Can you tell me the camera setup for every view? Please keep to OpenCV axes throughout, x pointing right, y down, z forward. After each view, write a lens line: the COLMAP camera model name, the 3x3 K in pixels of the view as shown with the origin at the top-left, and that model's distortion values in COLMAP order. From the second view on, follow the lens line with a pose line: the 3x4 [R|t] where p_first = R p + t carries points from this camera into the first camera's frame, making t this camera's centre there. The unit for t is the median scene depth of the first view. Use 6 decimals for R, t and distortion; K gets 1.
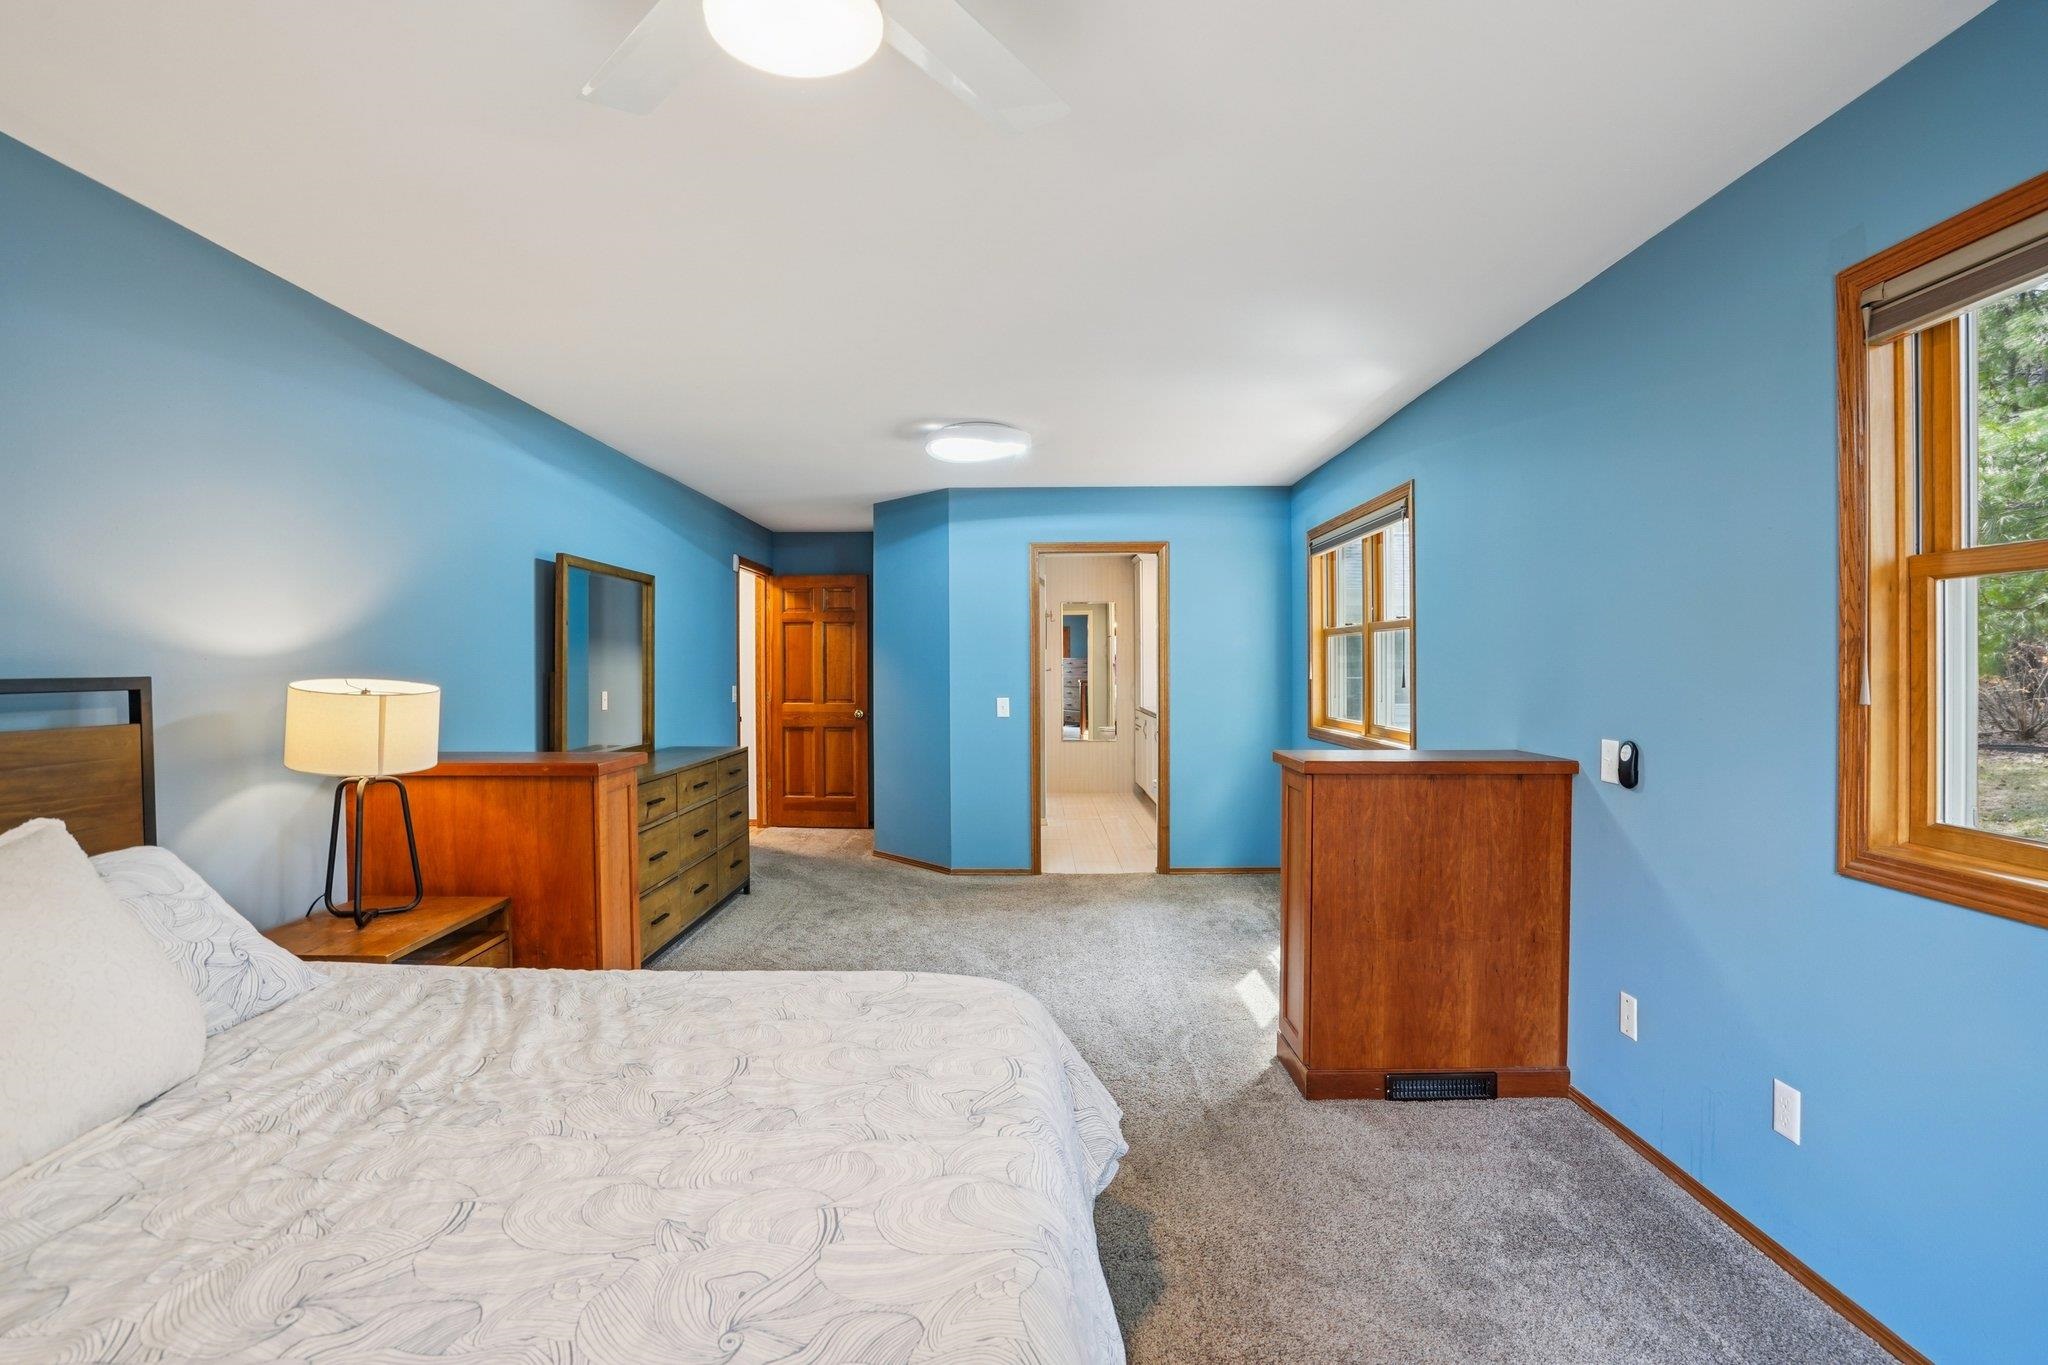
lens RADIAL K [[950.3, 0, 1024.1], [0, 950.3, 692.0], [0, 0, 1]] dist [-0.064883, 0.027297]
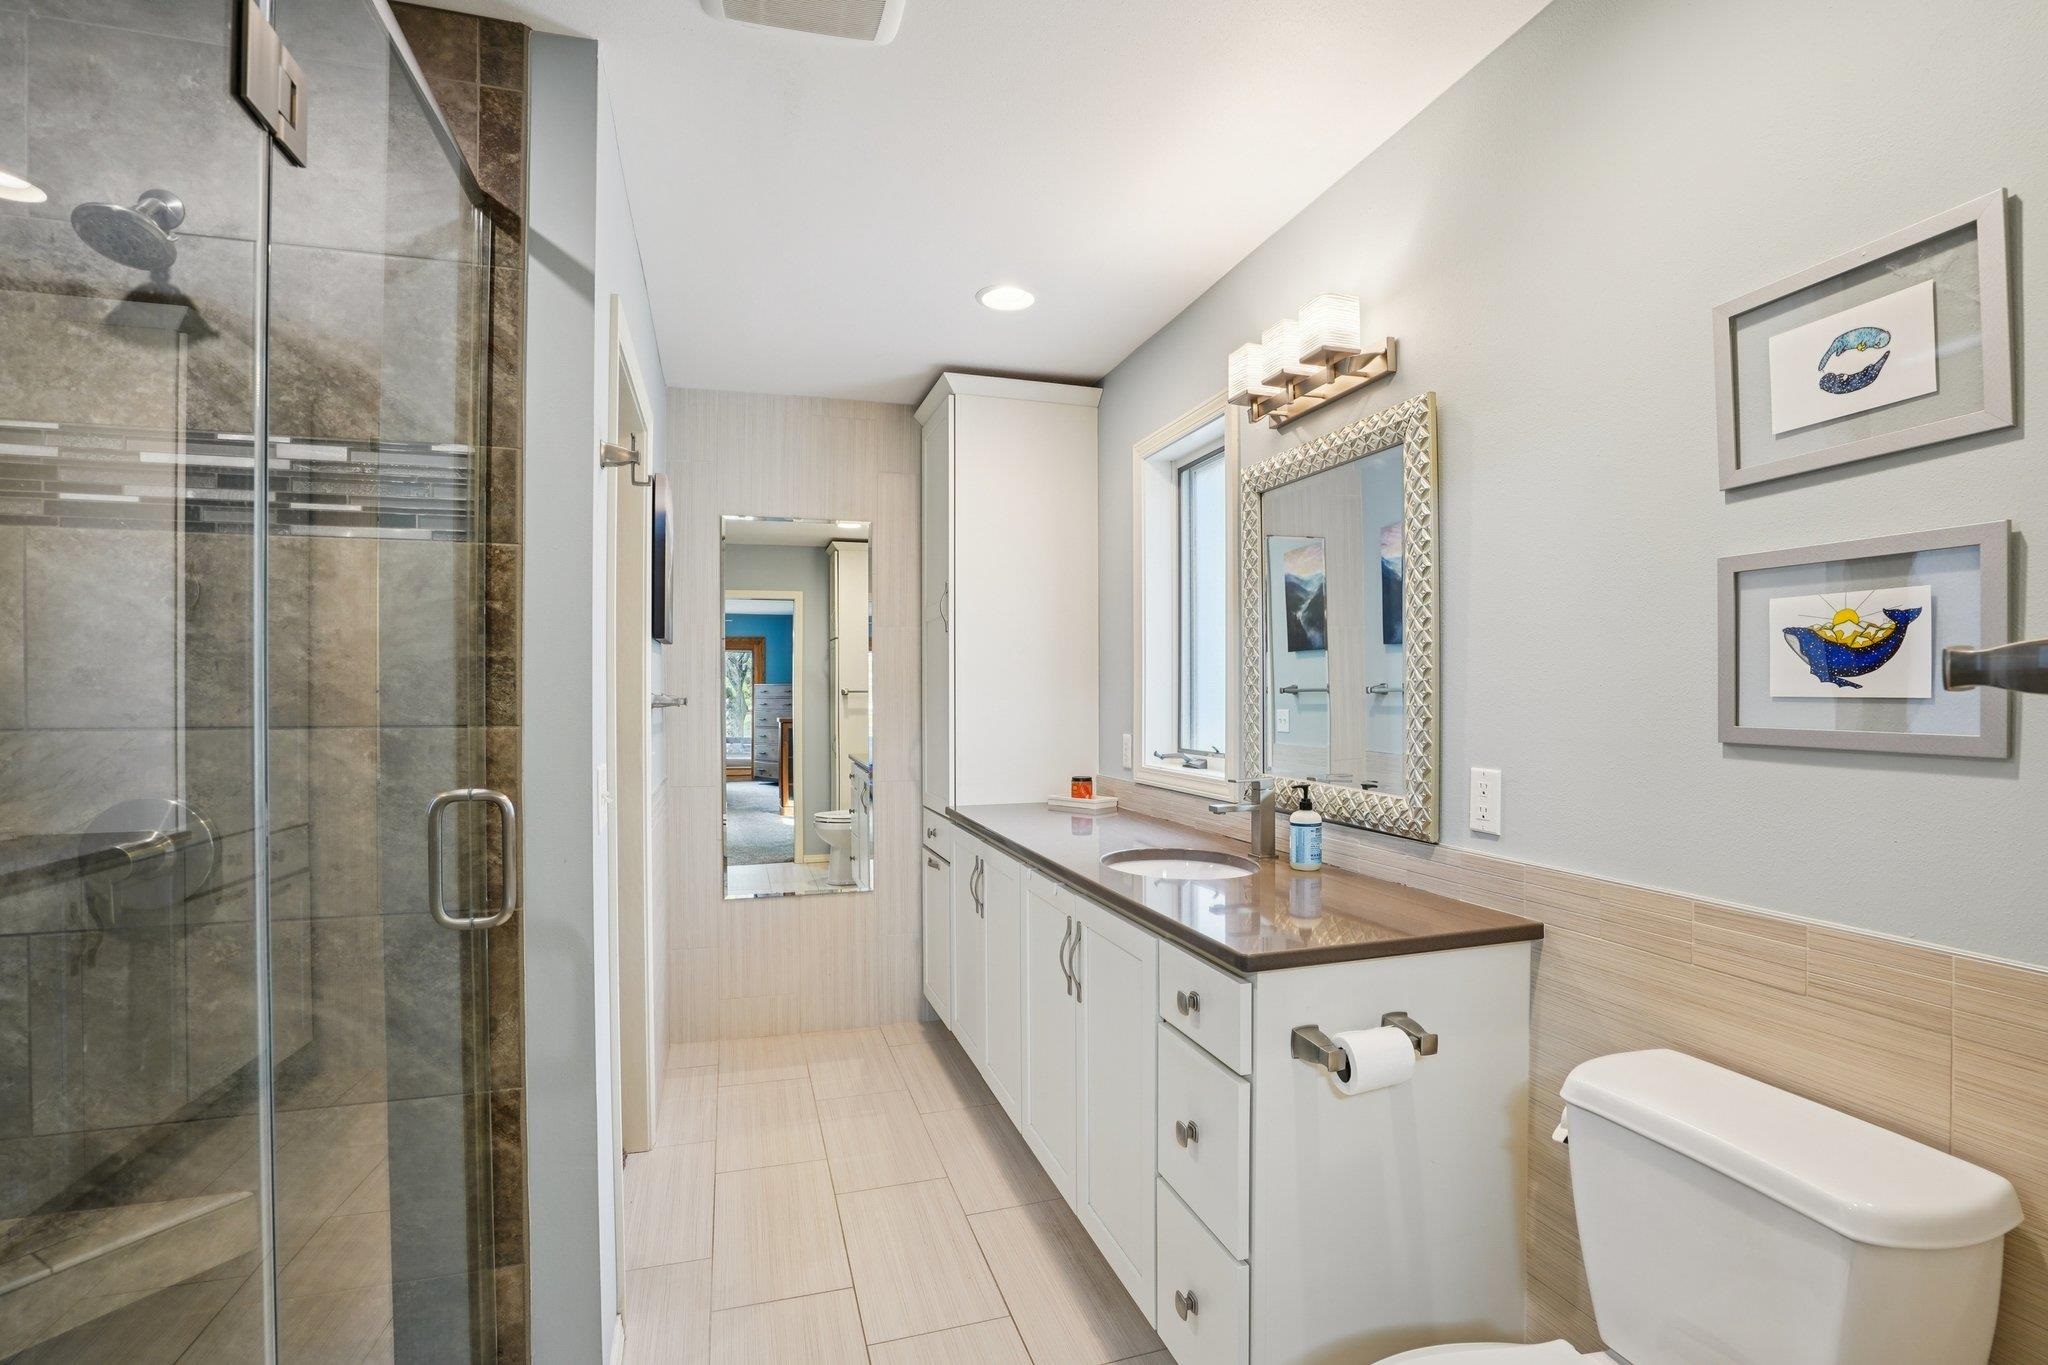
lens RADIAL K [[950.3, 0, 1024.1], [0, 950.3, 692.0], [0, 0, 1]] dist [-0.064883, 0.027297]
pose [[0.953183, 0.003056, 0.302377, 0.028415], [0.006820, 0.999477, -0.031601, -0.009751], [-0.302316, 0.032183, 0.952664, 0.426013]]
